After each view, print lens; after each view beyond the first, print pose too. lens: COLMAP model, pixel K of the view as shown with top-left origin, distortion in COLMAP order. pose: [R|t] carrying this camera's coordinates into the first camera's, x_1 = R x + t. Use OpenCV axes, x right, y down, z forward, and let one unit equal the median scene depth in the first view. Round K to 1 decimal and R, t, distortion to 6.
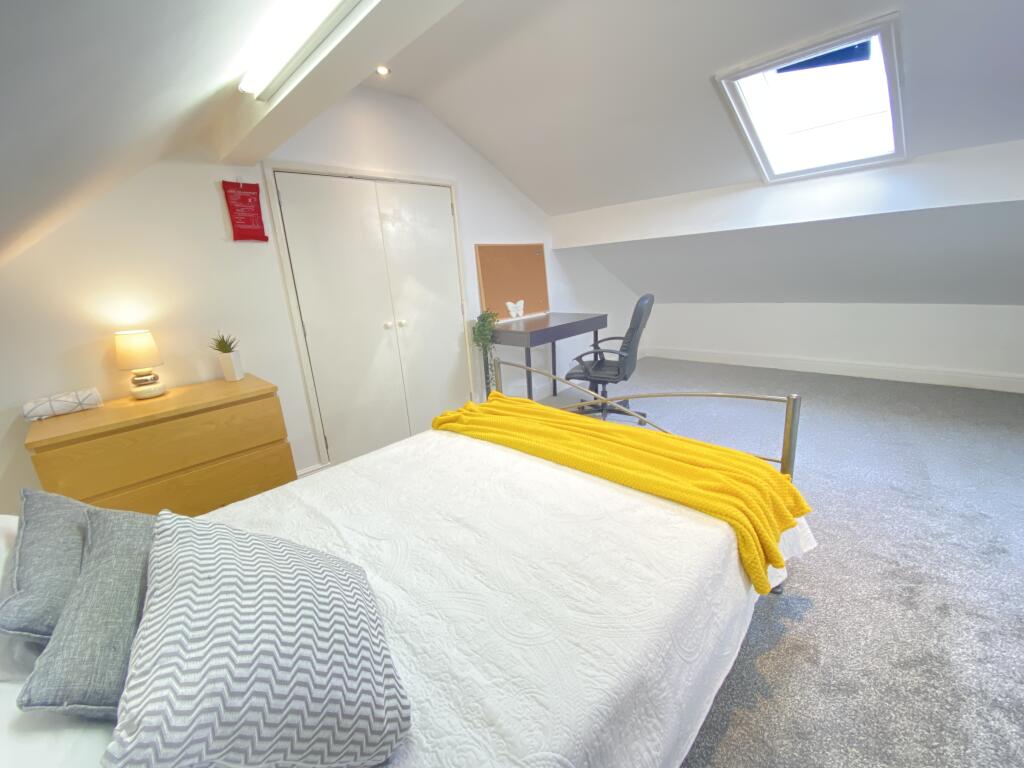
lens RADIAL K [[413.4, 0, 512.0], [0, 413.4, 384.0], [0, 0, 1]] dist [0.000282, -0.024001]
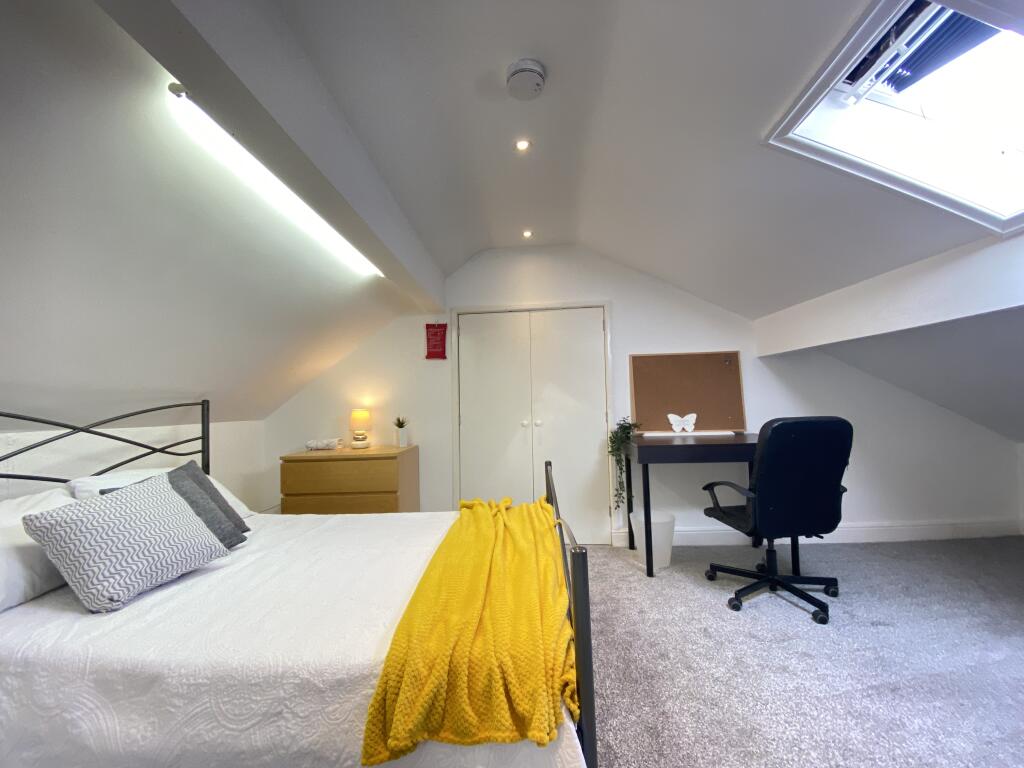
lens RADIAL K [[410.5, 0, 512.0], [0, 410.5, 384.0], [0, 0, 1]] dist [0.027512, -0.023809]
pose [[0.662322, 0.020807, -0.748930, 0.672352], [-0.208834, 0.965124, -0.157870, -0.072385], [0.719526, 0.260963, 0.643569, 0.230584]]
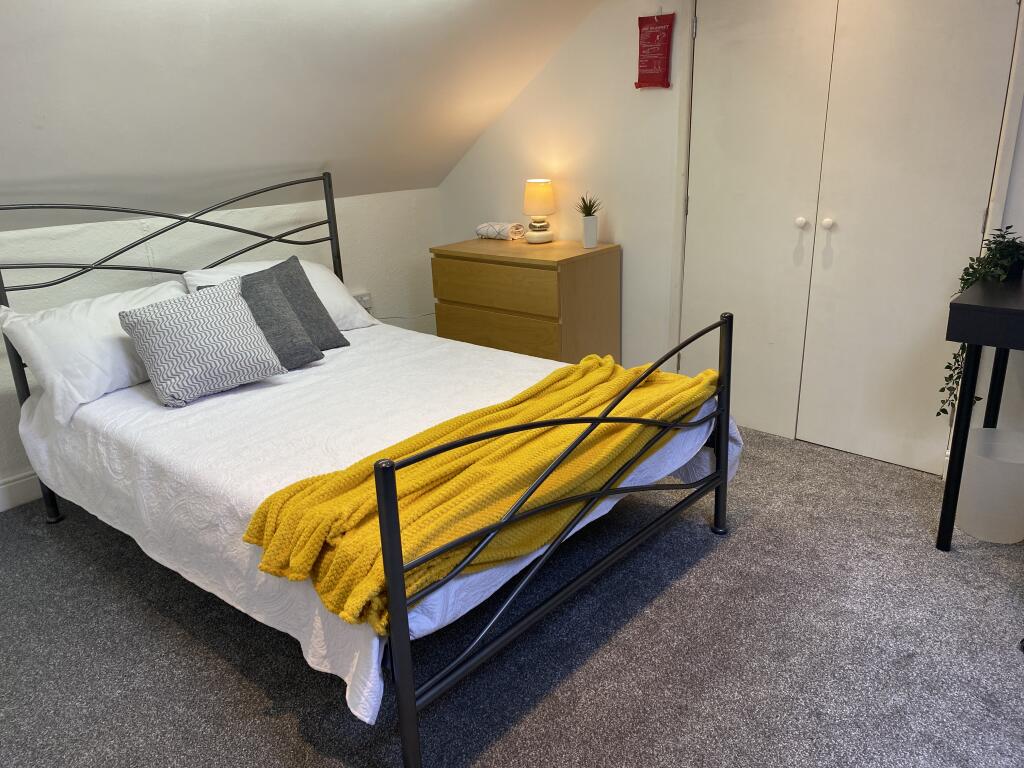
lens RADIAL K [[771.1, 0, 512.0], [0, 771.1, 384.0], [0, 0, 1]] dist [0.076420, -0.136919]
pose [[0.058972, 0.387371, -0.920036, 0.979970], [-0.218665, 0.904270, 0.366717, -0.308278], [0.974016, 0.179554, 0.138031, 0.585681]]
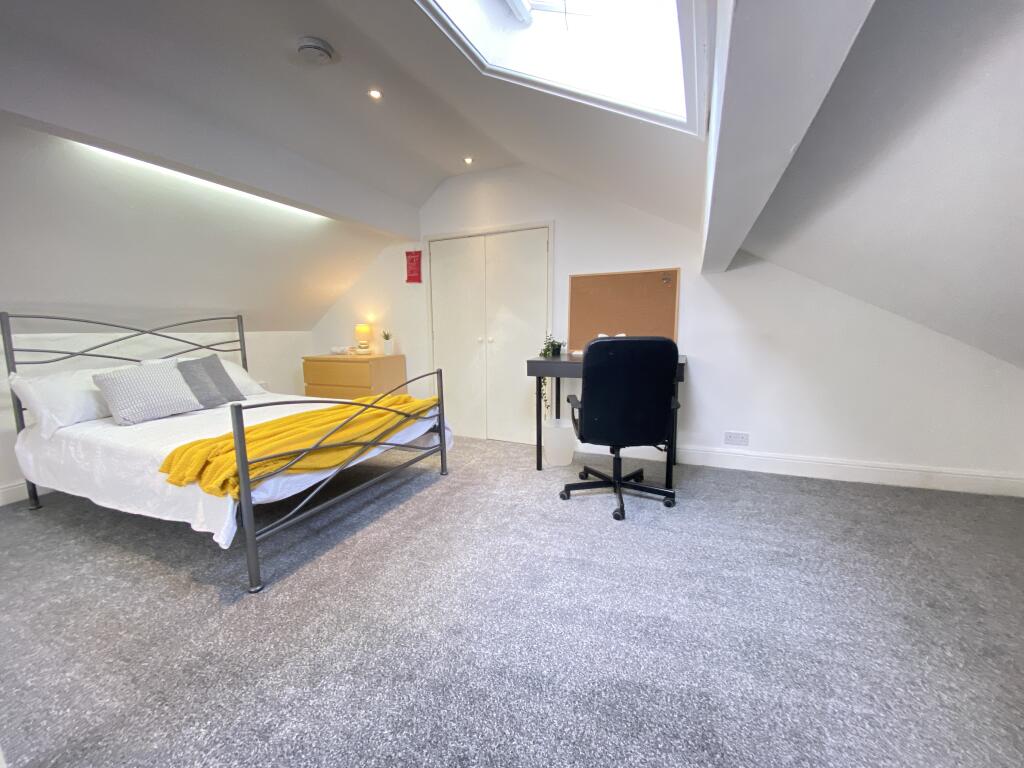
lens RADIAL K [[410.5, 0, 512.0], [0, 410.5, 384.0], [0, 0, 1]] dist [0.027512, -0.023809]
pose [[0.359550, 0.200600, -0.911309, 1.211214], [-0.248225, 0.961992, 0.113821, -0.221417], [0.899504, 0.185285, 0.395678, 0.719183]]
